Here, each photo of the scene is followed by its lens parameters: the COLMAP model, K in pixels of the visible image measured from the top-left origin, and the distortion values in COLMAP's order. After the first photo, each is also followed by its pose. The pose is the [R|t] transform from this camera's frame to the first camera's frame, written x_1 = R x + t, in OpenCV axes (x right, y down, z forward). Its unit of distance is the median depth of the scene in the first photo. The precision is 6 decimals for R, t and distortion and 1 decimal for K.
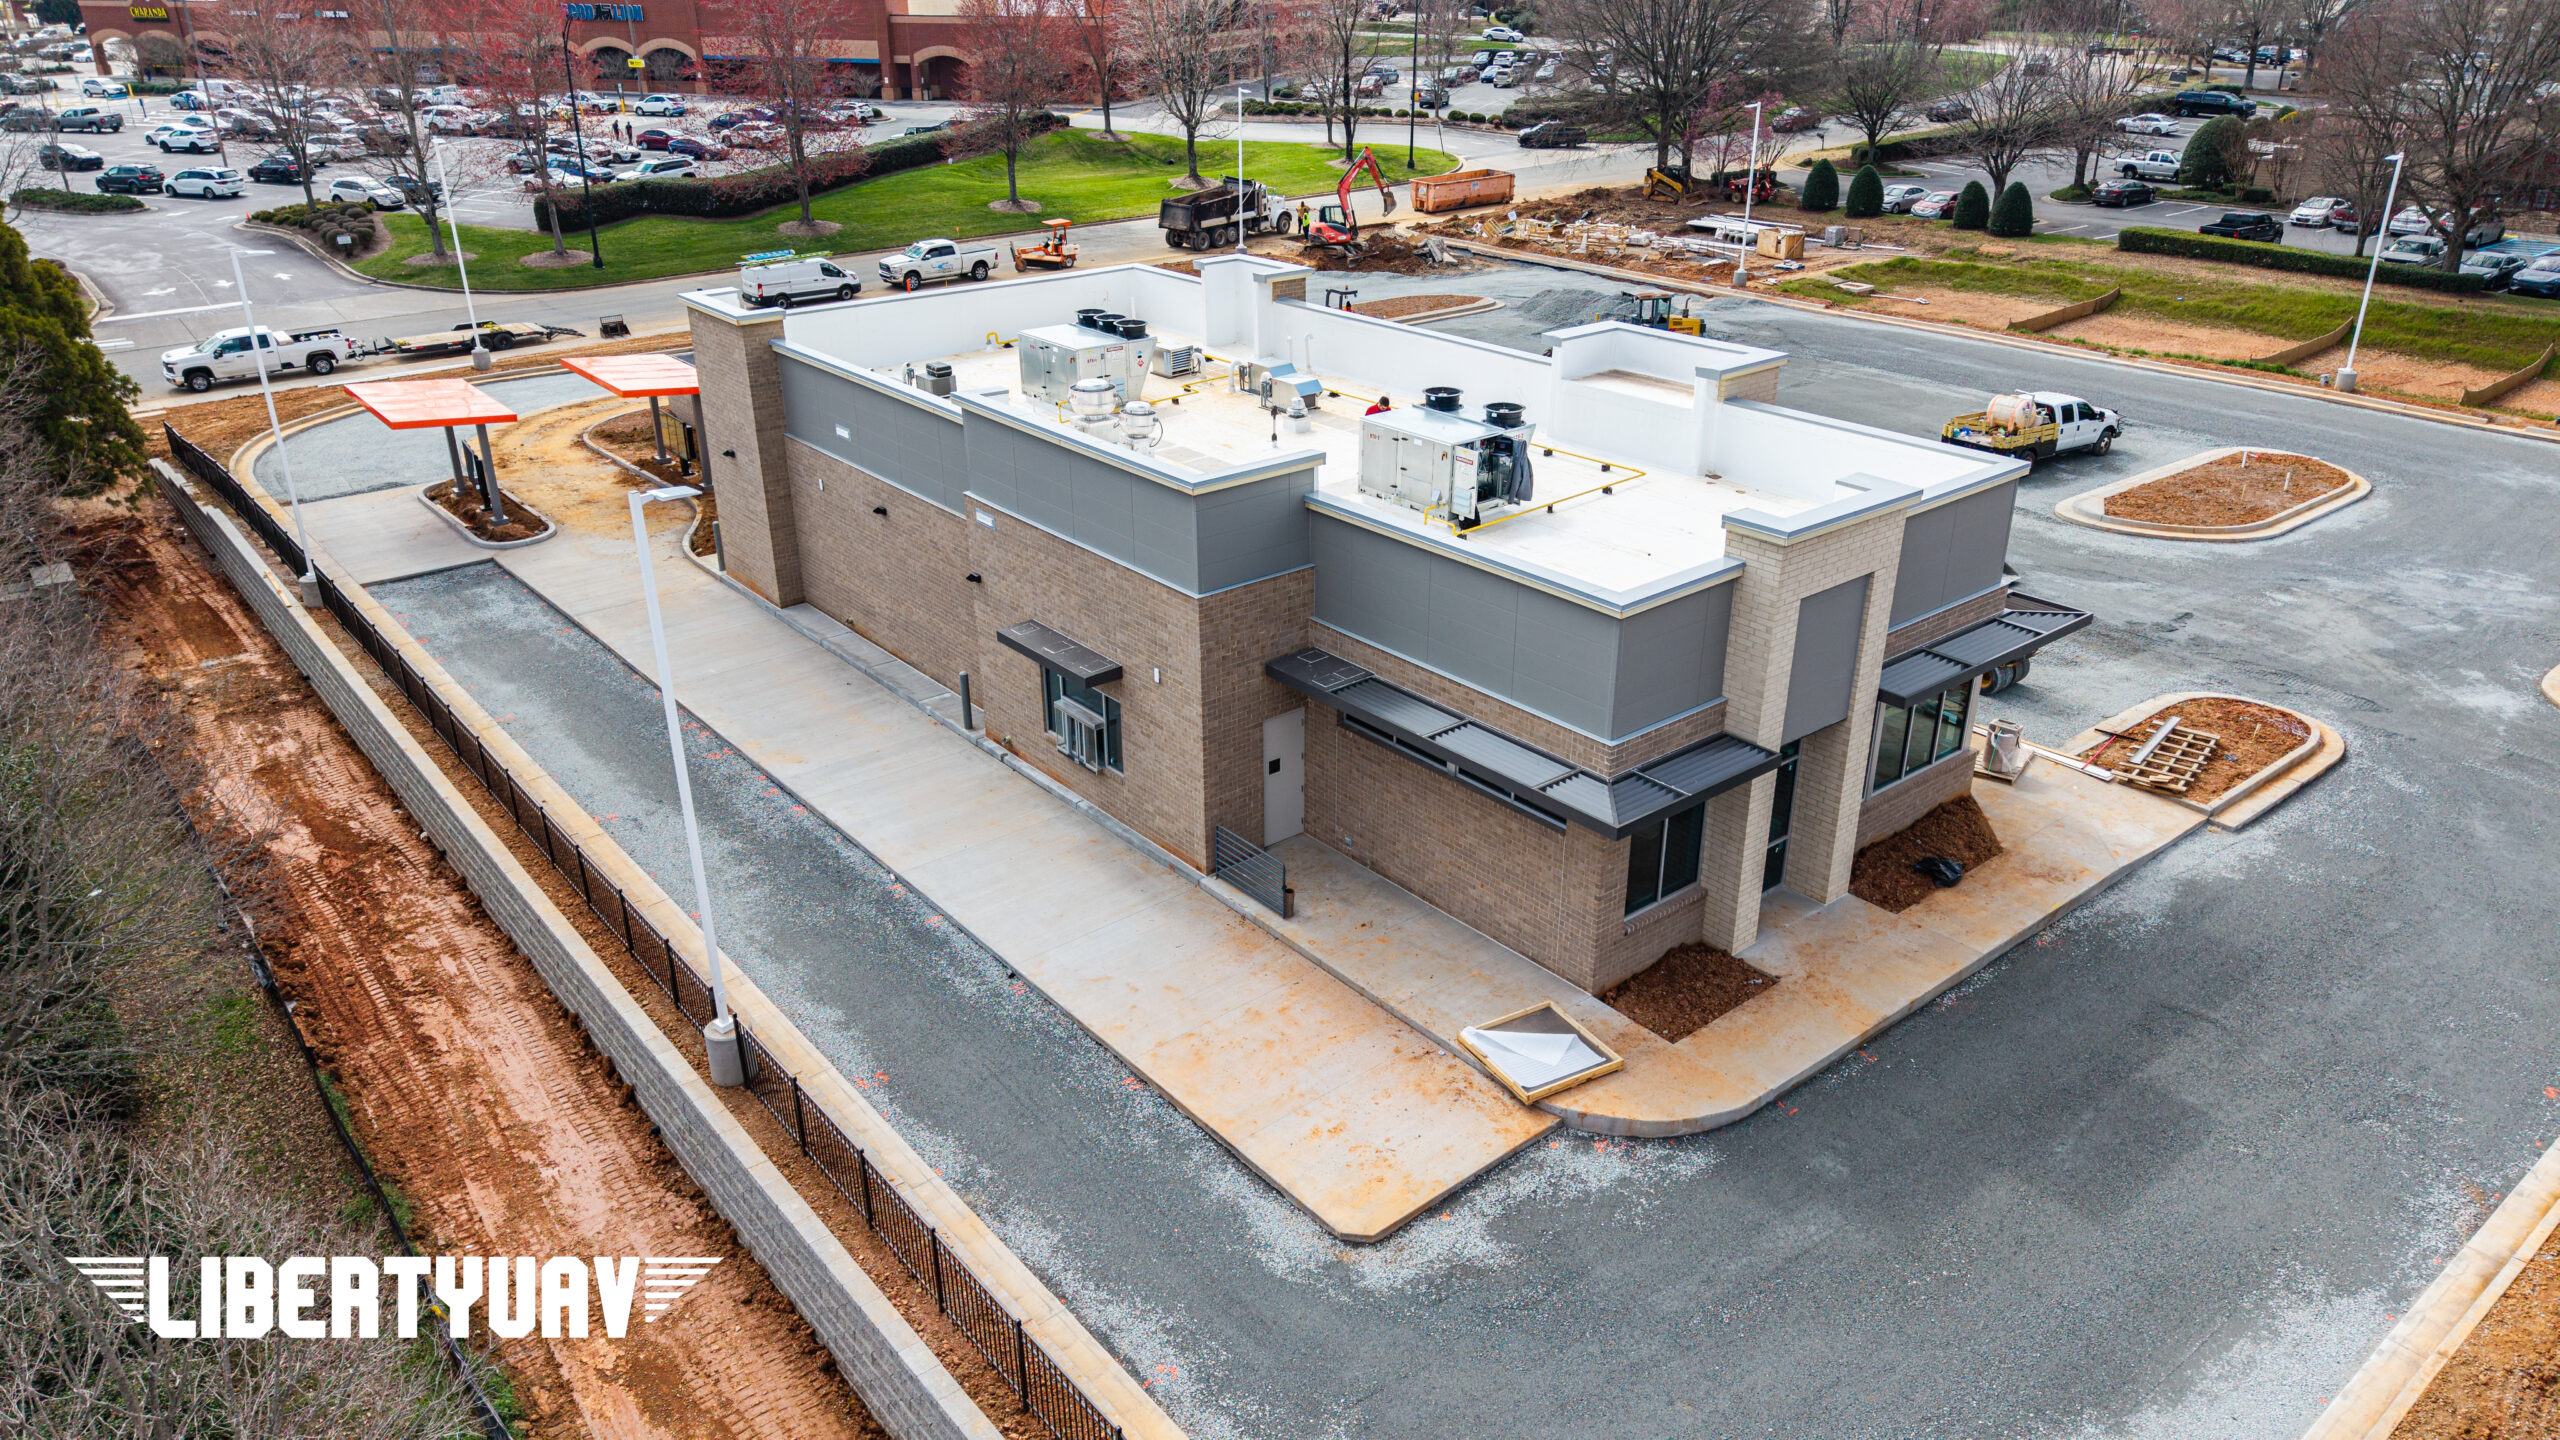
lens RADIAL K [[1731.3, 0, 1280.0], [0, 1731.3, 720.0], [0, 0, 1]] dist [0.002946, -0.006105]
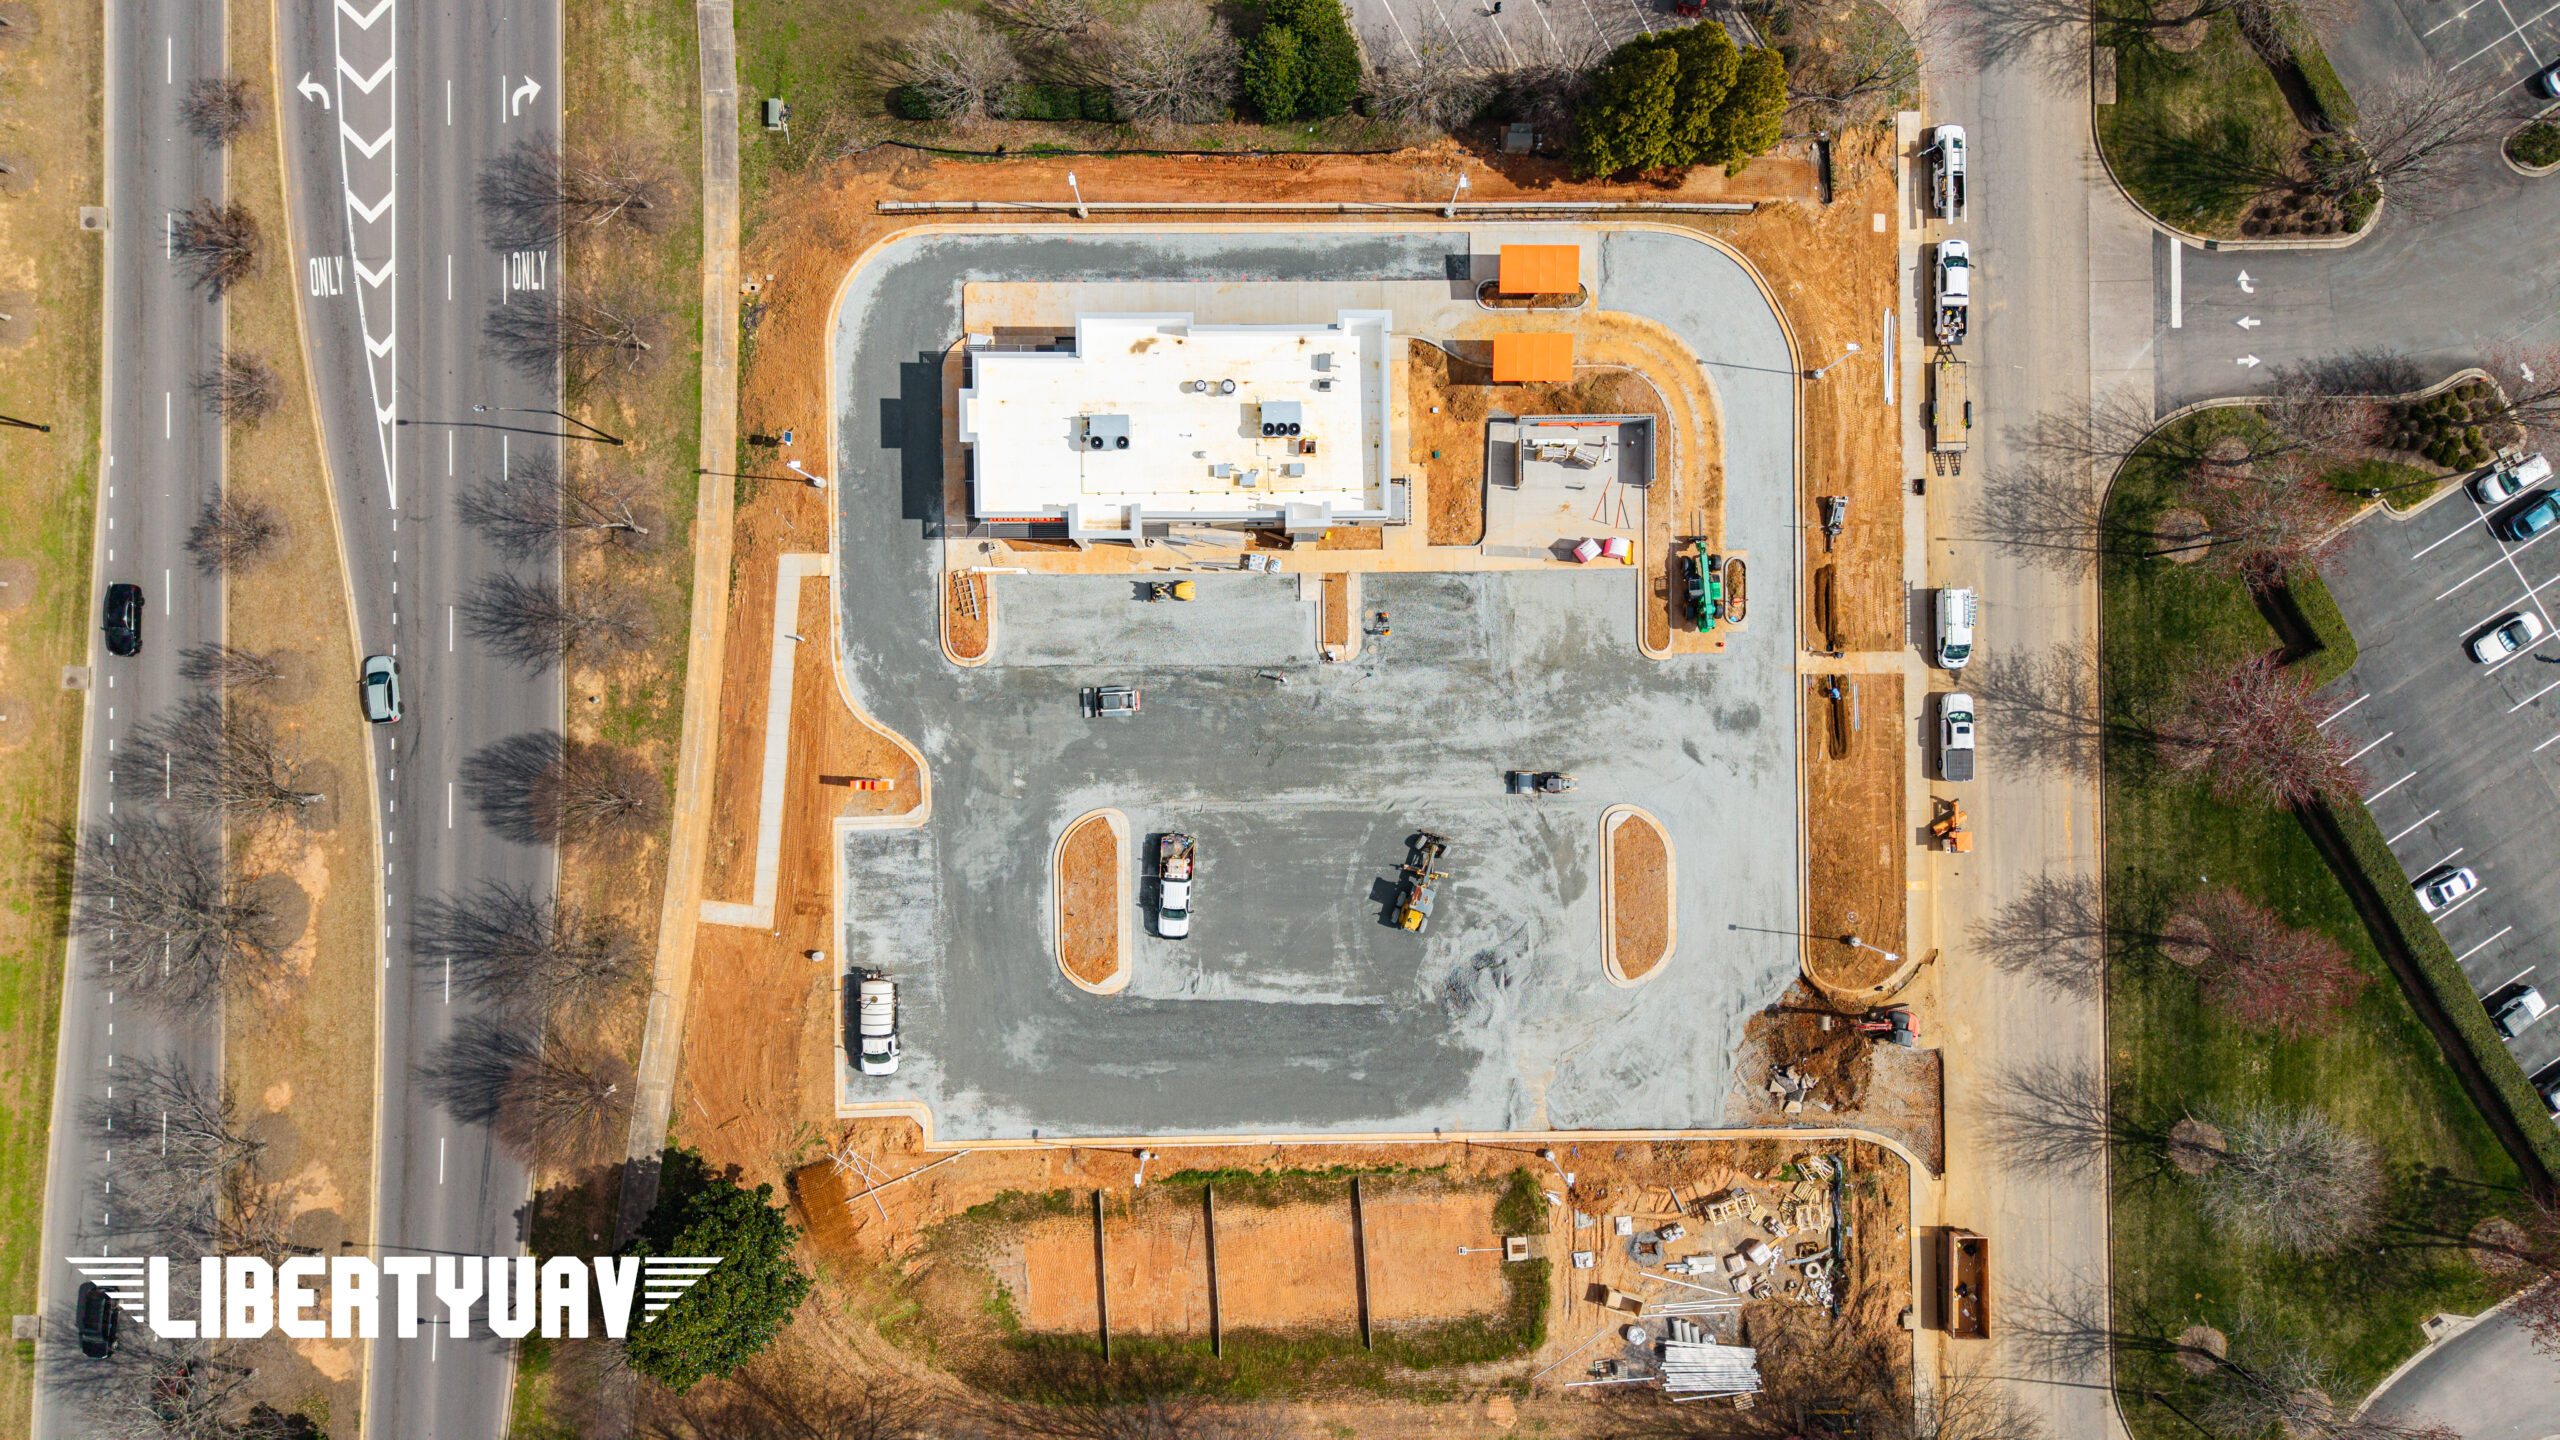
lens RADIAL K [[1714.0, 0, 1298.8], [0, 1714.0, 716.5], [0, 0, 1]] dist [0.064666, -0.089973]
pose [[-0.625438, 0.780186, -0.011683, 0.285661], [-0.336885, -0.256498, 0.905934, -2.944197], [0.703801, 0.570542, 0.423257, 0.128482]]
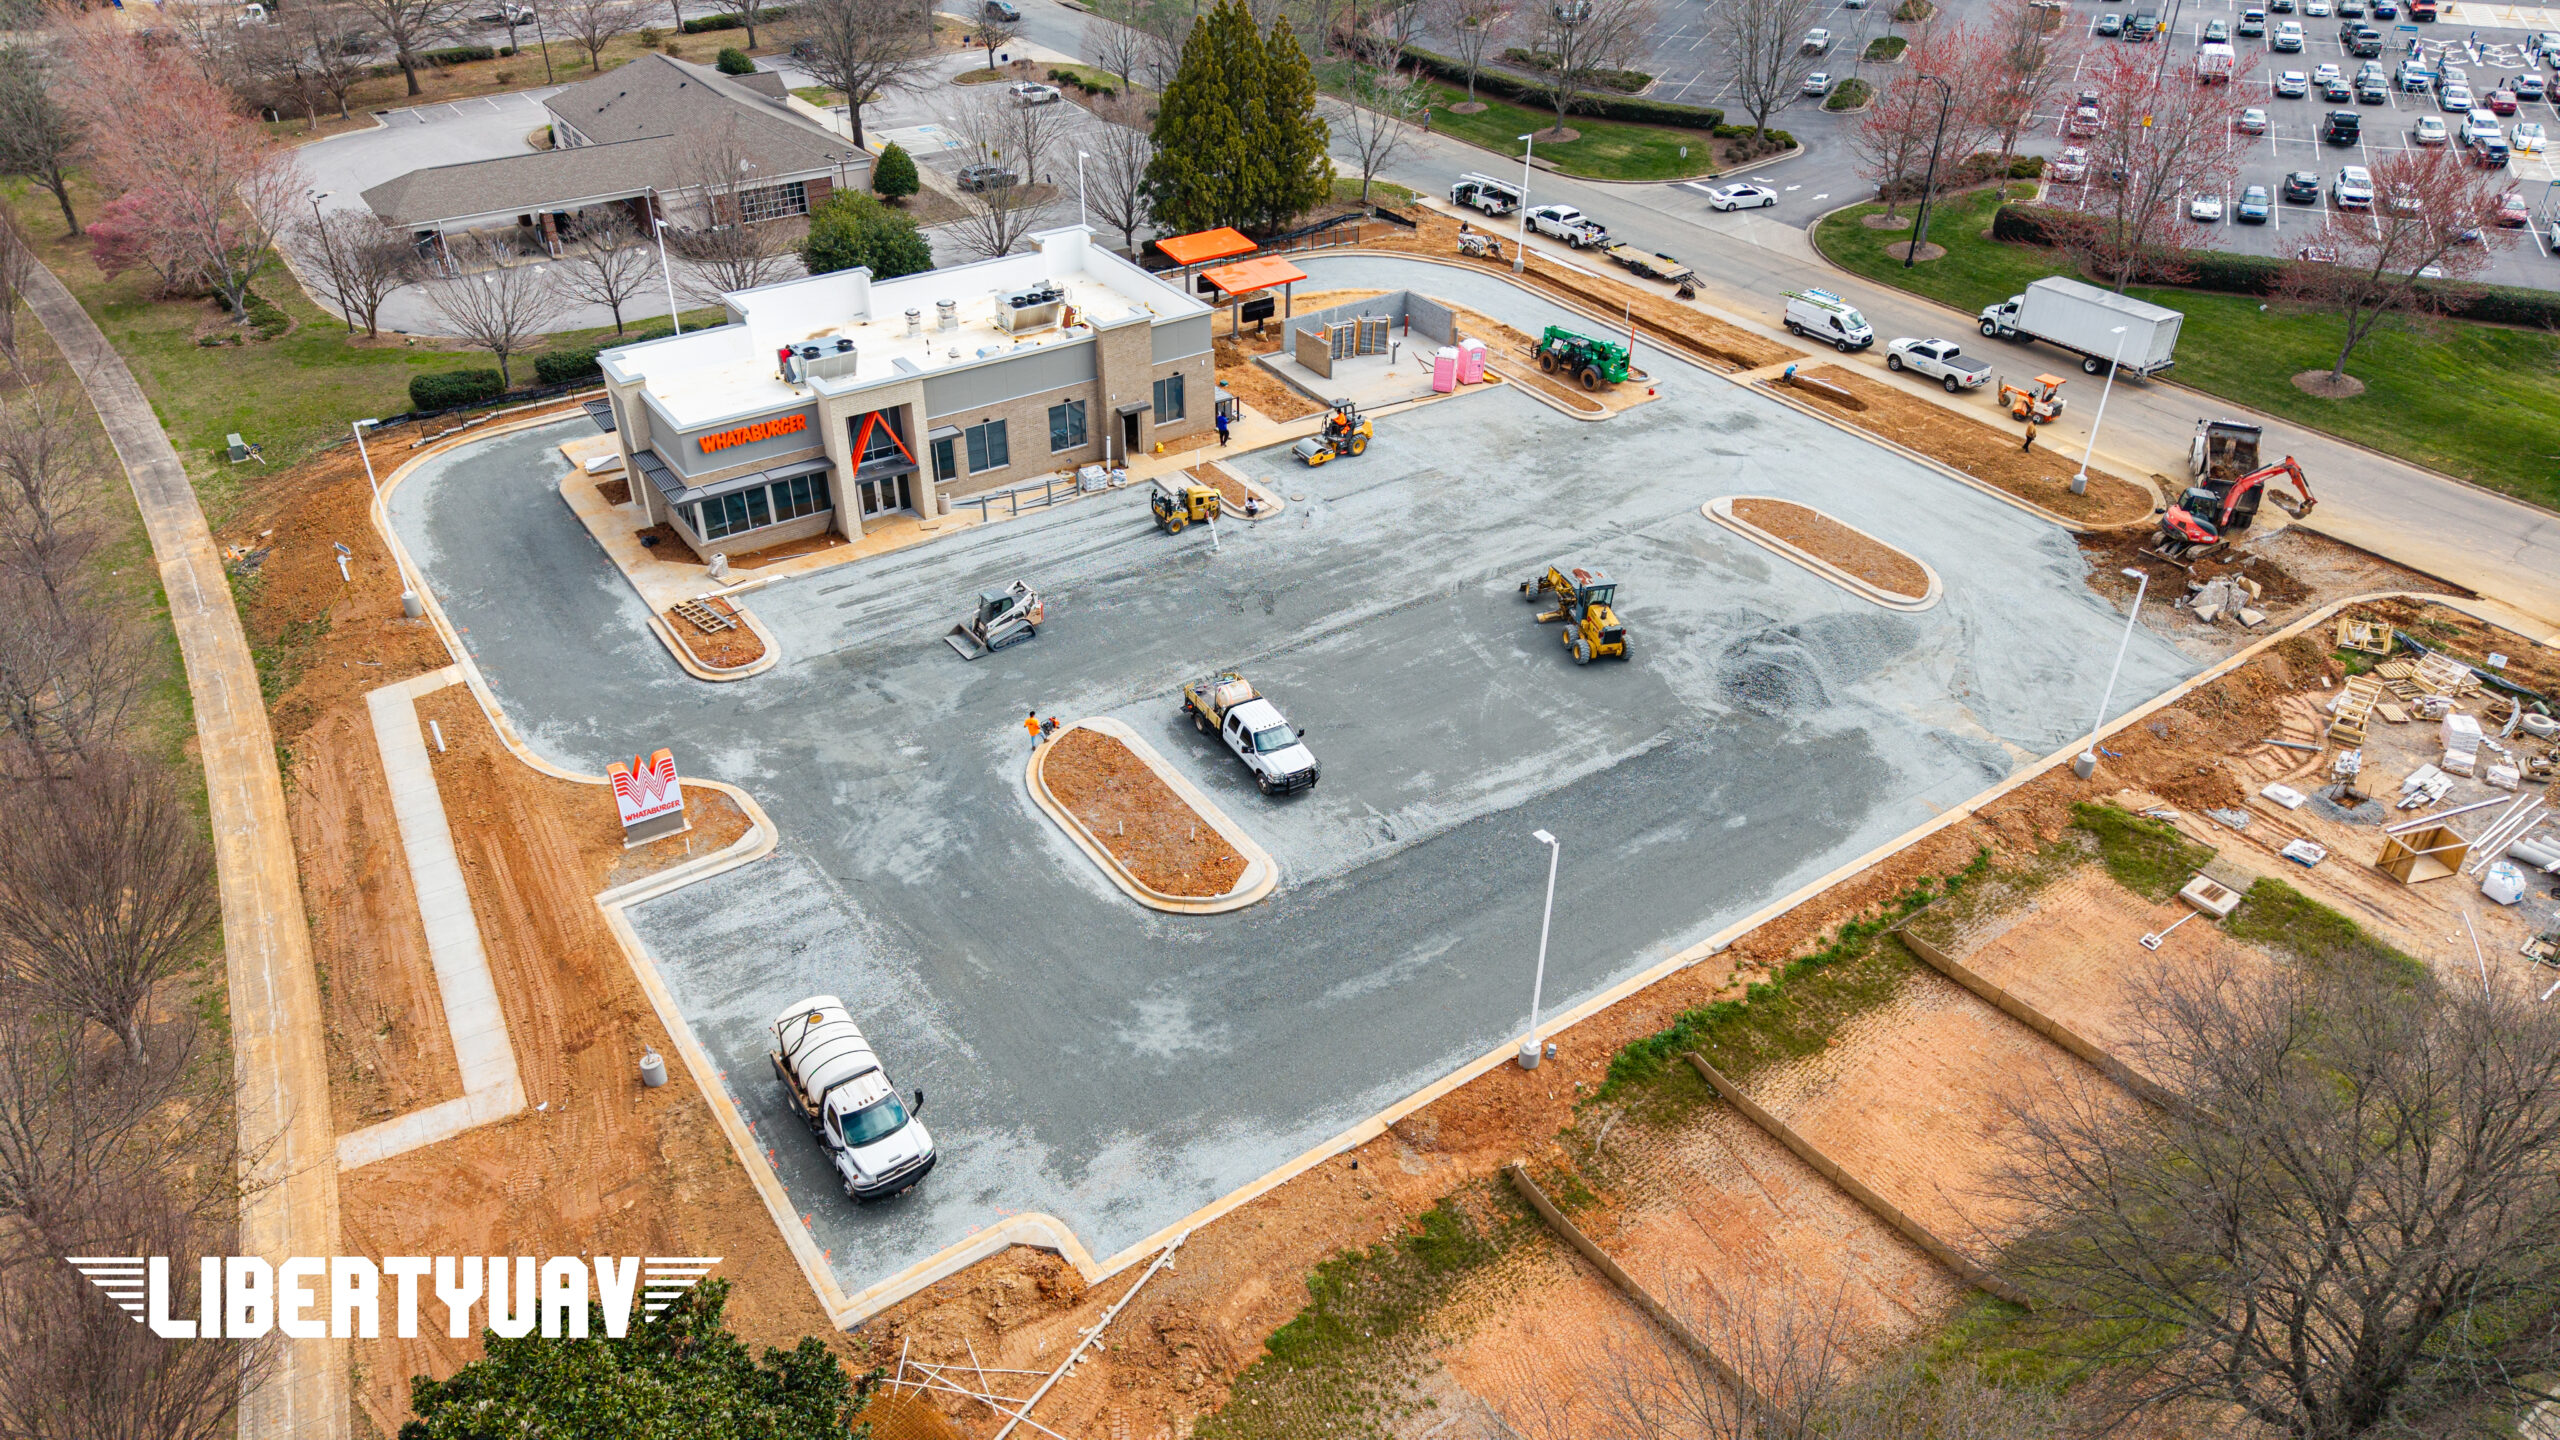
lens RADIAL K [[1731.3, 0, 1280.0], [0, 1731.3, 720.0], [0, 0, 1]] dist [0.002946, -0.006105]
pose [[-0.073558, 0.556542, -0.827557, 1.993141], [-0.423727, 0.733740, 0.531112, -1.143314], [0.902798, 0.389726, 0.181849, 1.130586]]
